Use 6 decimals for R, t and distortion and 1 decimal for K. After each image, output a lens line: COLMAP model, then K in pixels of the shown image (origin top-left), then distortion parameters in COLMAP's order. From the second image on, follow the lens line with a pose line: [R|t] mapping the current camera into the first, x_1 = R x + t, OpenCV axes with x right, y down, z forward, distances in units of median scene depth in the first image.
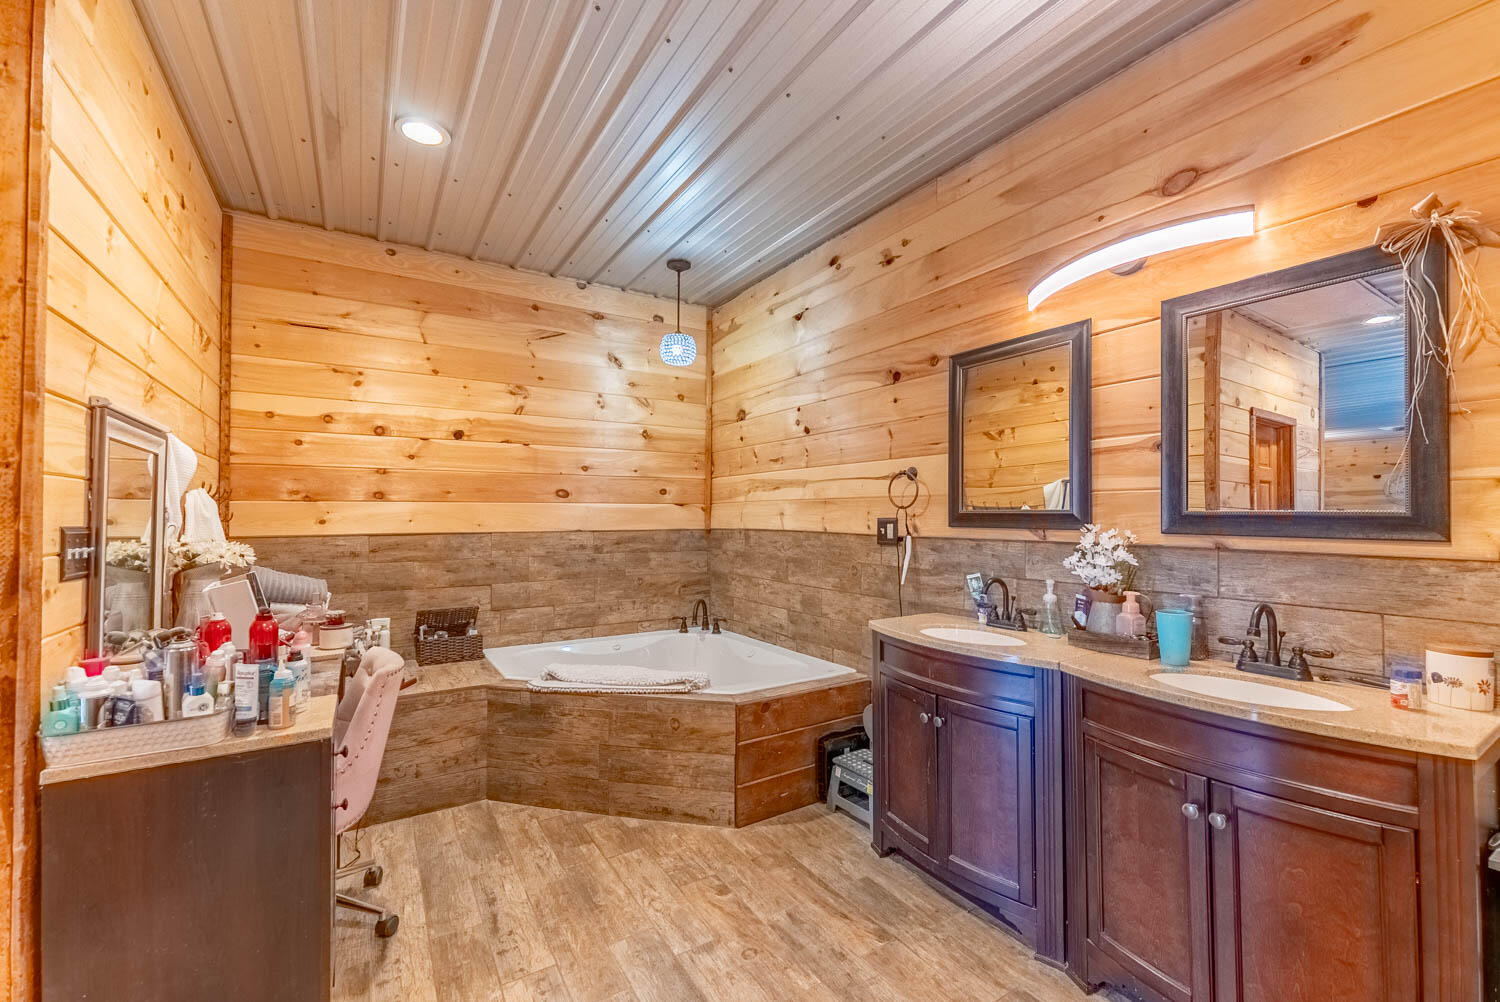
lens RADIAL K [[609.9, 0, 747.2], [0, 609.9, 501.0], [0, 0, 1]] dist [0.005094, -0.001829]
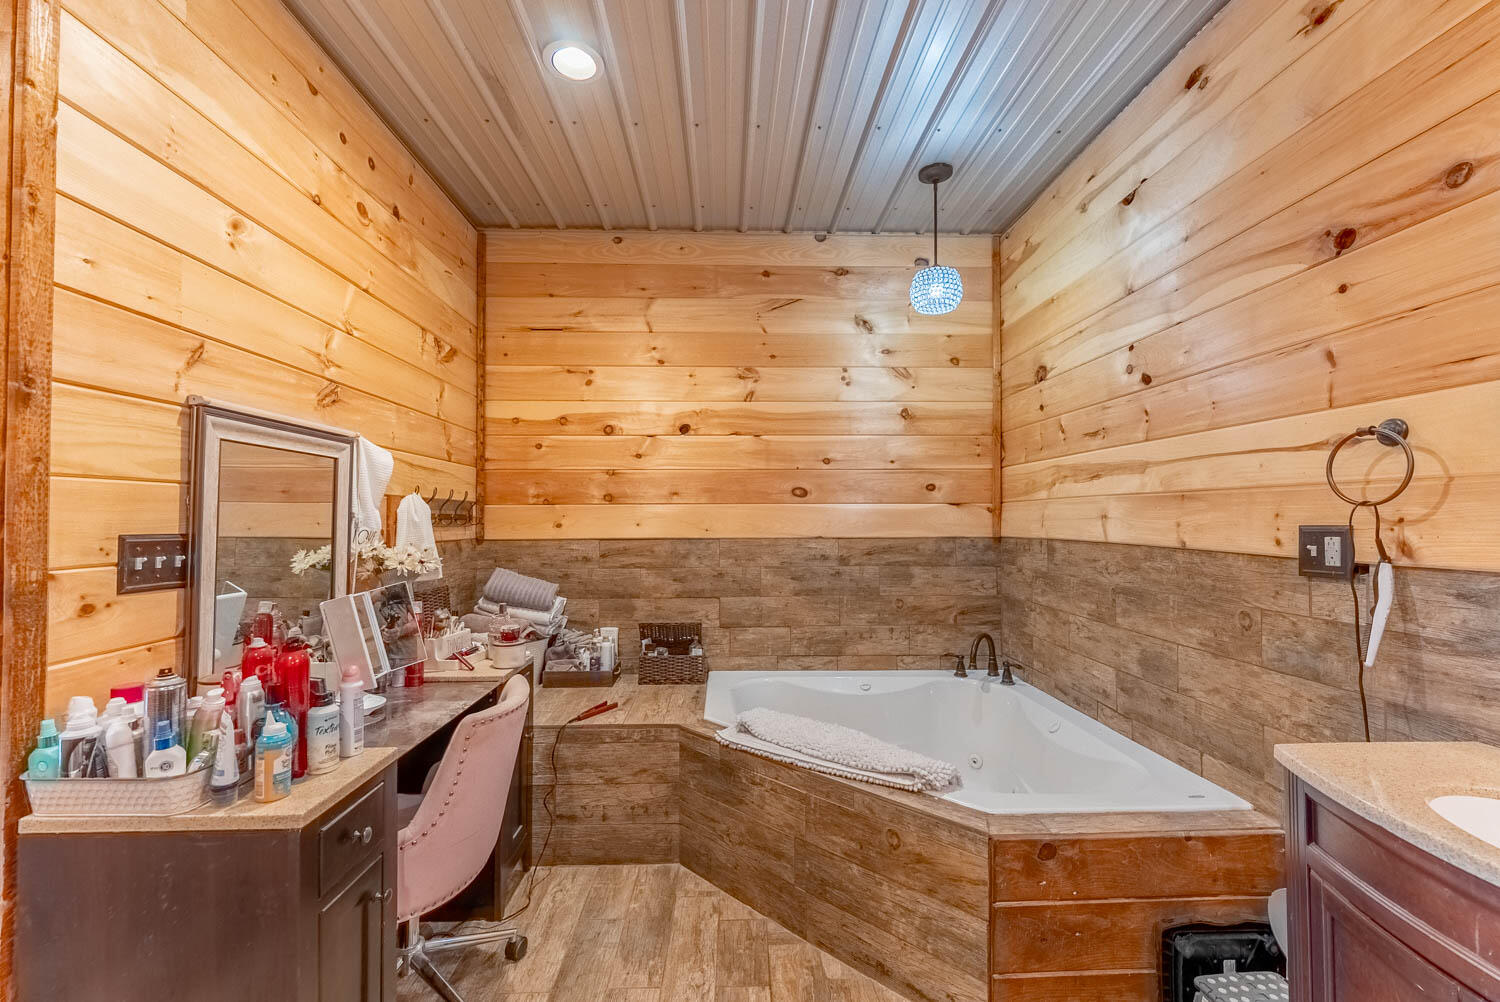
lens RADIAL K [[609.9, 0, 751.0], [0, 609.9, 503.0], [0, 0, 1]] dist [0.005094, -0.001829]
pose [[0.862525, -0.012326, -0.505865, 0.077021], [0.012944, 0.999914, -0.002293, 0.004429], [0.505849, -0.004570, 0.862610, 0.325707]]
